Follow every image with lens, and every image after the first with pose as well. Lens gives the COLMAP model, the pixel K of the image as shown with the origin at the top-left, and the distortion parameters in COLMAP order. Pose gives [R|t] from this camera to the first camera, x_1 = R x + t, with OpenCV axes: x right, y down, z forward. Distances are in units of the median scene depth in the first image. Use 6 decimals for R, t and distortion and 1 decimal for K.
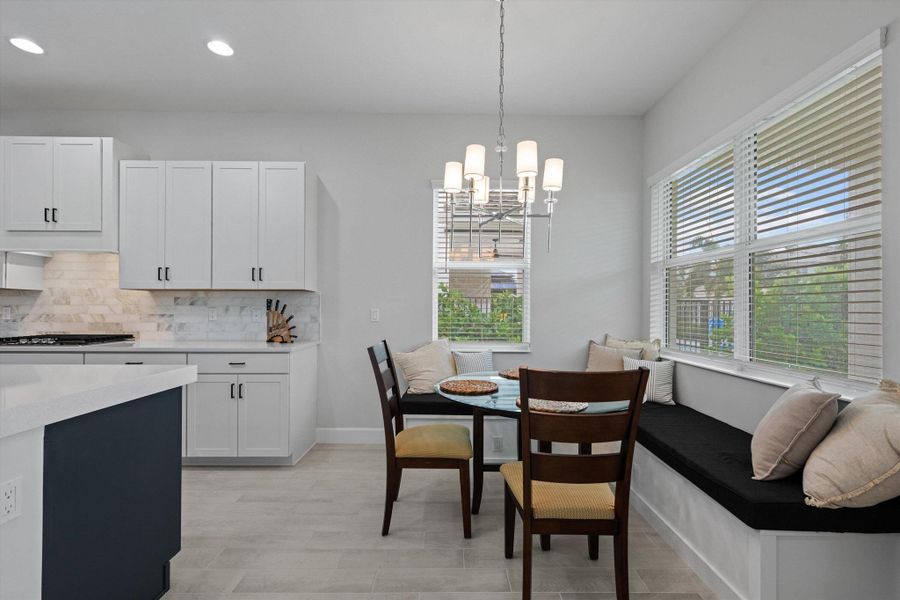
lens RADIAL K [[395.4, 0, 450.9], [0, 395.4, 305.5], [0, 0, 1]] dist [0.002002, 0.000475]
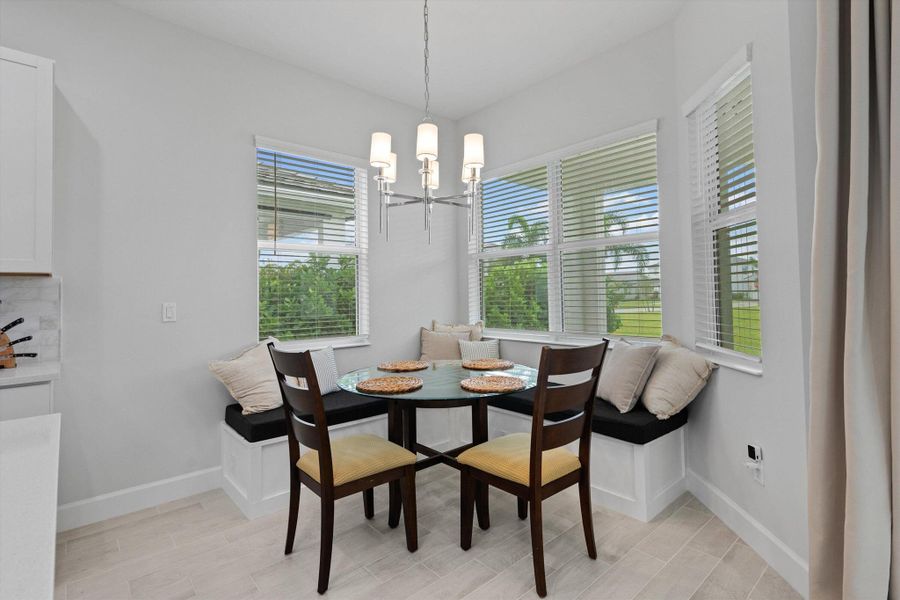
lens RADIAL K [[434.2, 0, 456.7], [0, 434.2, 281.4], [0, 0, 1]] dist [0.002951, 0.000212]
pose [[0.746731, 0.002677, 0.665121, -0.324892], [0.018630, 0.999515, -0.024938, -0.000398], [-0.664866, 0.031013, 0.746319, 0.105071]]
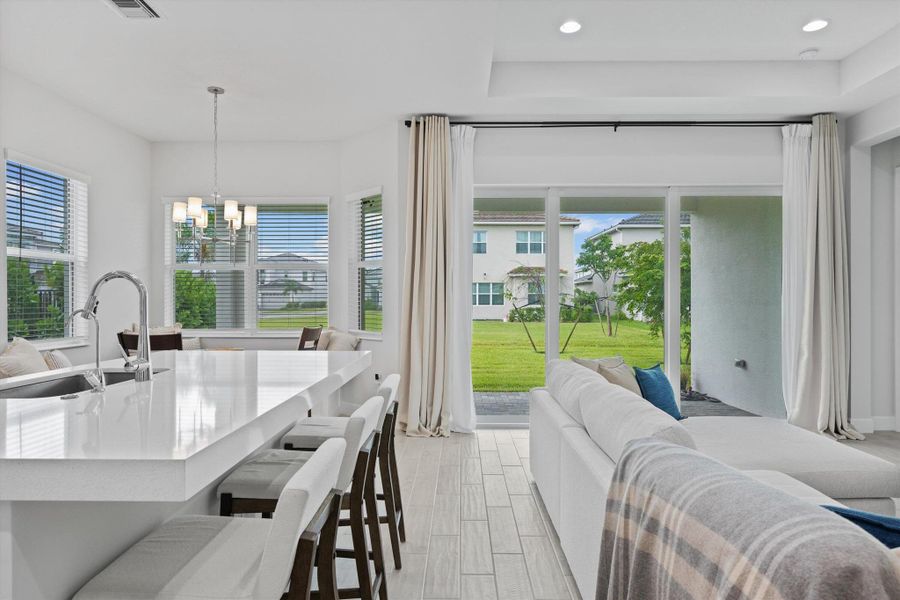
lens RADIAL K [[542.4, 0, 450.0], [0, 542.4, 300.0], [0, 0, 1]] dist [0.000517, -0.000724]
pose [[0.025292, -0.007400, 0.999653, -1.179380], [-0.004348, 0.999962, 0.007512, -0.011479], [-0.999671, -0.004536, 0.025258, 0.036641]]
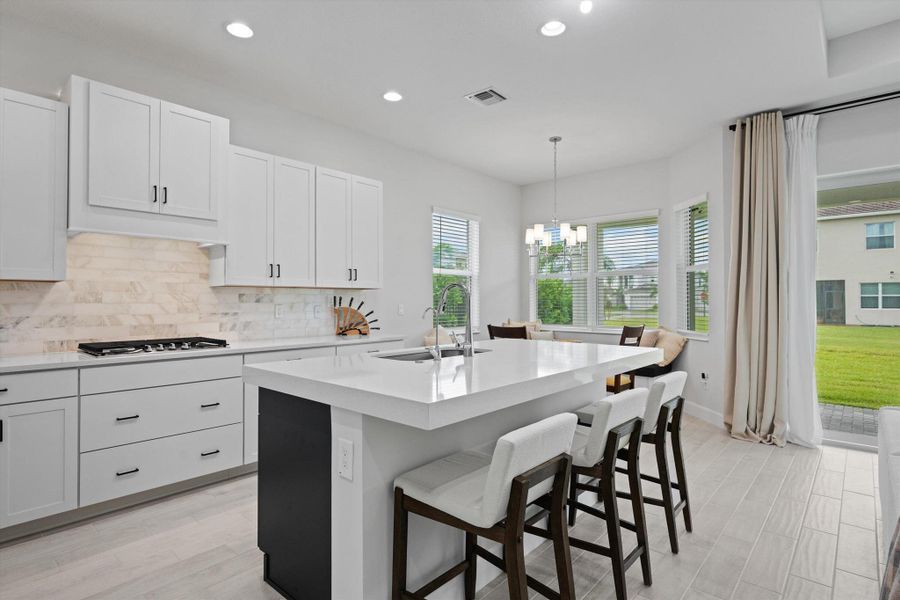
lens RADIAL K [[463.9, 0, 449.7], [0, 463.9, 294.4], [0, 0, 1]] dist [-0.001280, -0.001013]
pose [[0.671214, 0.005550, 0.741243, -1.170418], [-0.000458, 0.999975, -0.007072, -0.011989], [-0.741264, 0.004407, 0.671199, -0.082881]]
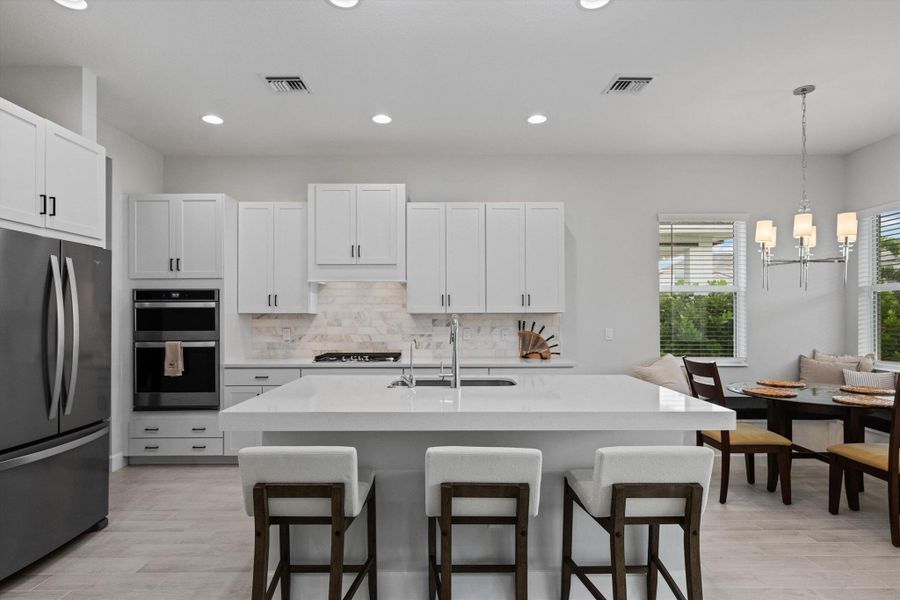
lens RADIAL K [[473.3, 0, 449.5], [0, 473.3, 313.0], [0, 0, 1]] dist [-0.001715, 0.000092]
pose [[0.999974, -0.006146, -0.003847, -0.646367], [0.006141, 0.999980, -0.001476, -0.036390], [0.003856, 0.001452, 0.999992, -0.353584]]
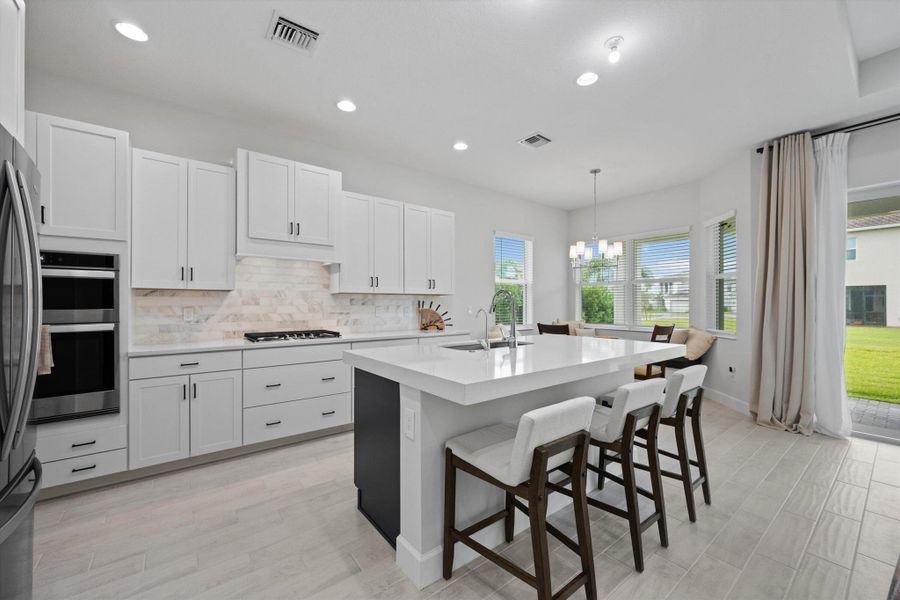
lens RADIAL K [[356.5, 0, 451.1], [0, 356.5, 302.1], [0, 0, 1]] dist [-0.001361, -0.000045]
pose [[0.793582, -0.001125, 0.608463, -1.138495], [0.000299, 0.999999, 0.001460, -0.011680], [-0.608464, -0.000977, 0.793581, -0.099388]]
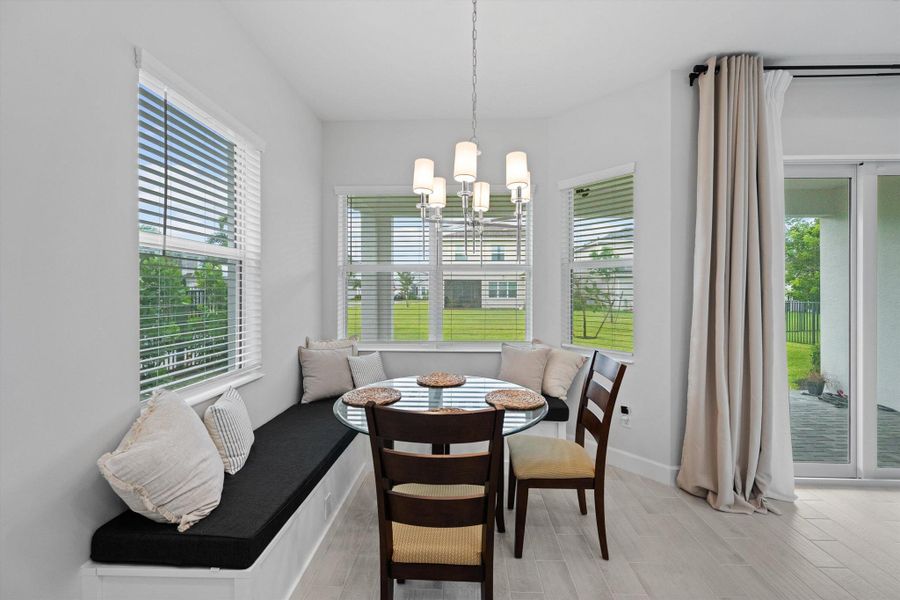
lens RADIAL K [[362.1, 0, 453.4], [0, 362.1, 291.6], [0, 0, 1]] dist [-0.000511, 0.000029]
pose [[0.035876, -0.005016, 0.999344, -0.454221], [-0.006483, 0.999965, 0.005252, -0.042636], [-0.999335, -0.006668, 0.035842, 0.629766]]
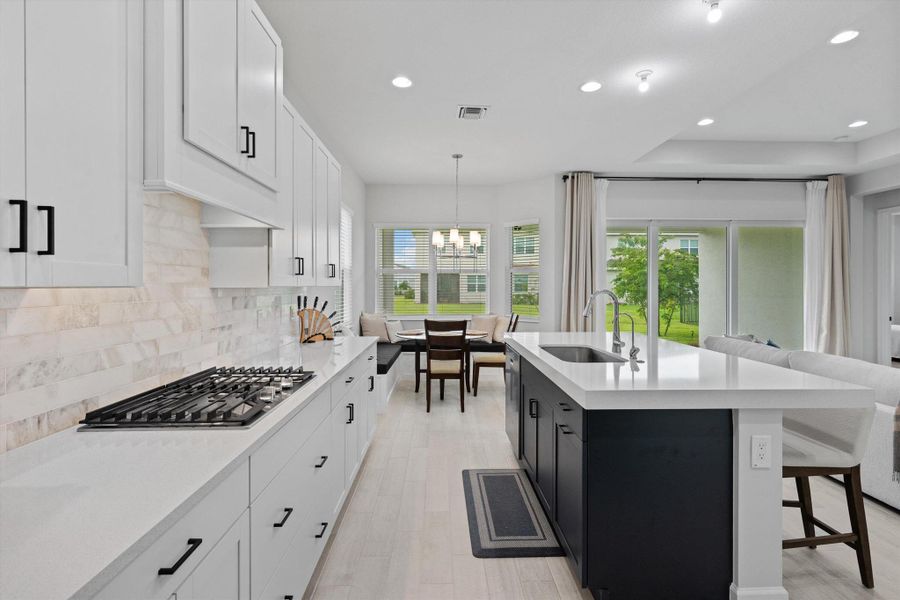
lens RADIAL K [[413.3, 0, 450.8], [0, 413.3, 286.2], [0, 0, 1]] dist [0.002847, 0.000555]
pose [[-0.019722, -0.005832, 0.999788, -1.368048], [-0.005420, 0.999969, 0.005726, -0.044194], [-0.999791, -0.005306, -0.019753, 0.667318]]
